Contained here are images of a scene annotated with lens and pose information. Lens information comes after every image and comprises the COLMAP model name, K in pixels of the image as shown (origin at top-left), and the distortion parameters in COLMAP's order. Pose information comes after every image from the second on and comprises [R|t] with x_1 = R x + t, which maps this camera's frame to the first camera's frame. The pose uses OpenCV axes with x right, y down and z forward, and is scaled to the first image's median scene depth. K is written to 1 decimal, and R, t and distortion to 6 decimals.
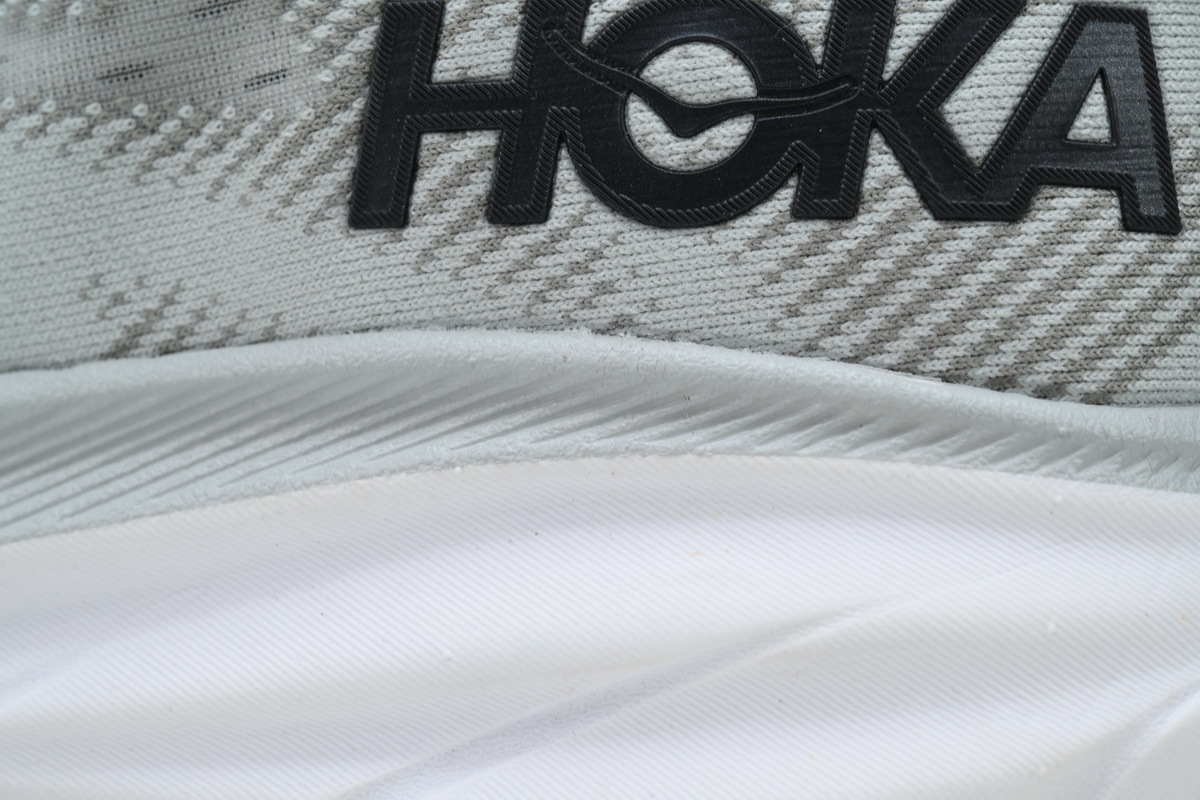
lens RADIAL K [[4179.5, 0, 600.7], [0, 4179.5, 400.9], [0, 0, 1]] dist [-0.062888, 0.000000]
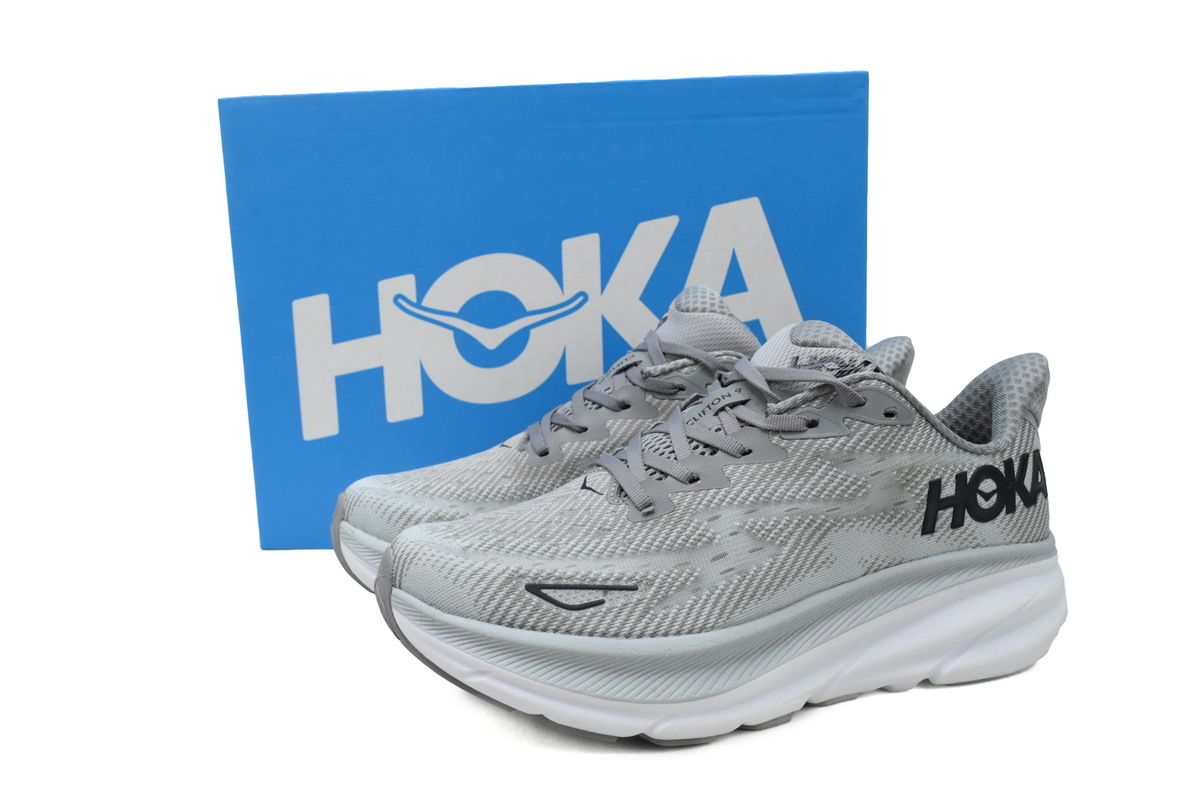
lens RADIAL K [[1081.8, 0, 601.3], [0, 1081.8, 399.5], [0, 0, 1]] dist [0.023462, -0.002426]
pose [[0.803707, -0.165851, 0.571444, -0.917314], [0.084690, 0.982477, 0.166034, -0.383176], [-0.588967, -0.085047, 0.803670, 0.337823]]
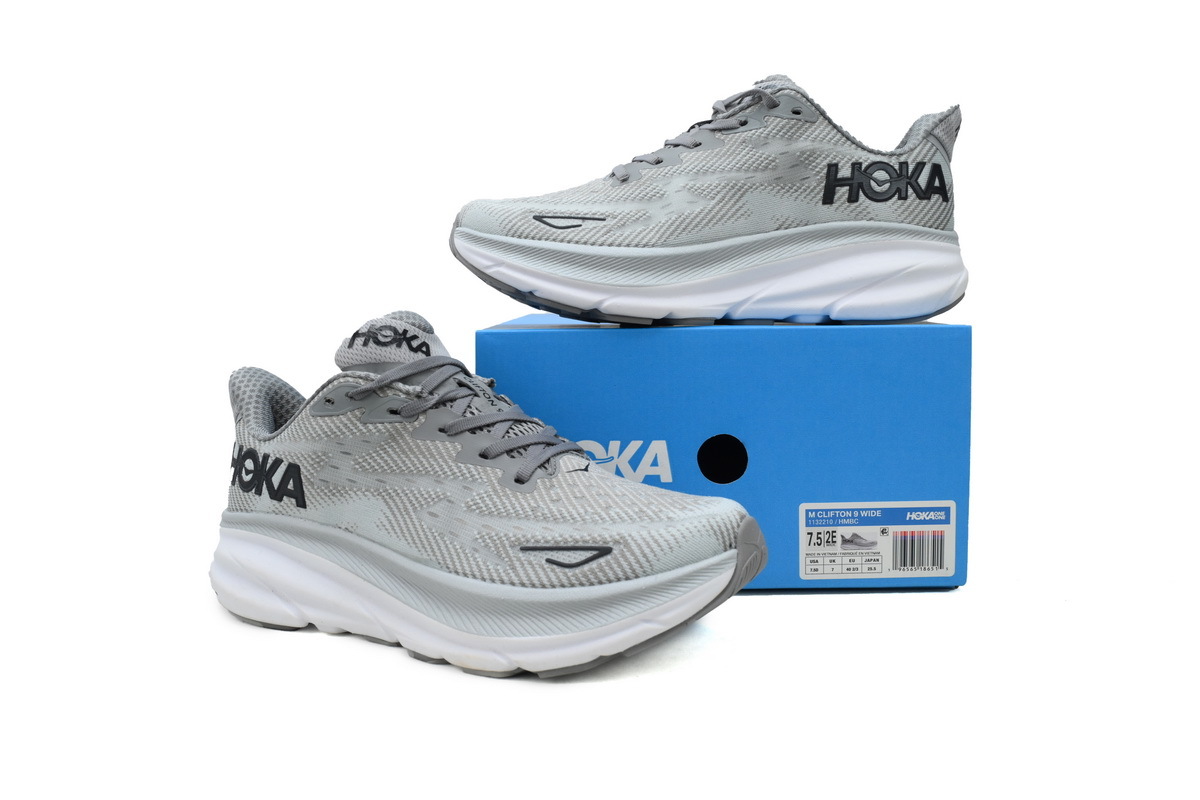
lens RADIAL K [[1081.8, 0, 601.7], [0, 1081.8, 389.3], [0, 0, 1]] dist [0.023462, -0.002426]
pose [[0.935944, -0.074290, 0.344222, -0.879240], [0.059688, 0.996818, 0.052840, 0.115225], [-0.347052, -0.028909, 0.937400, -0.291972]]
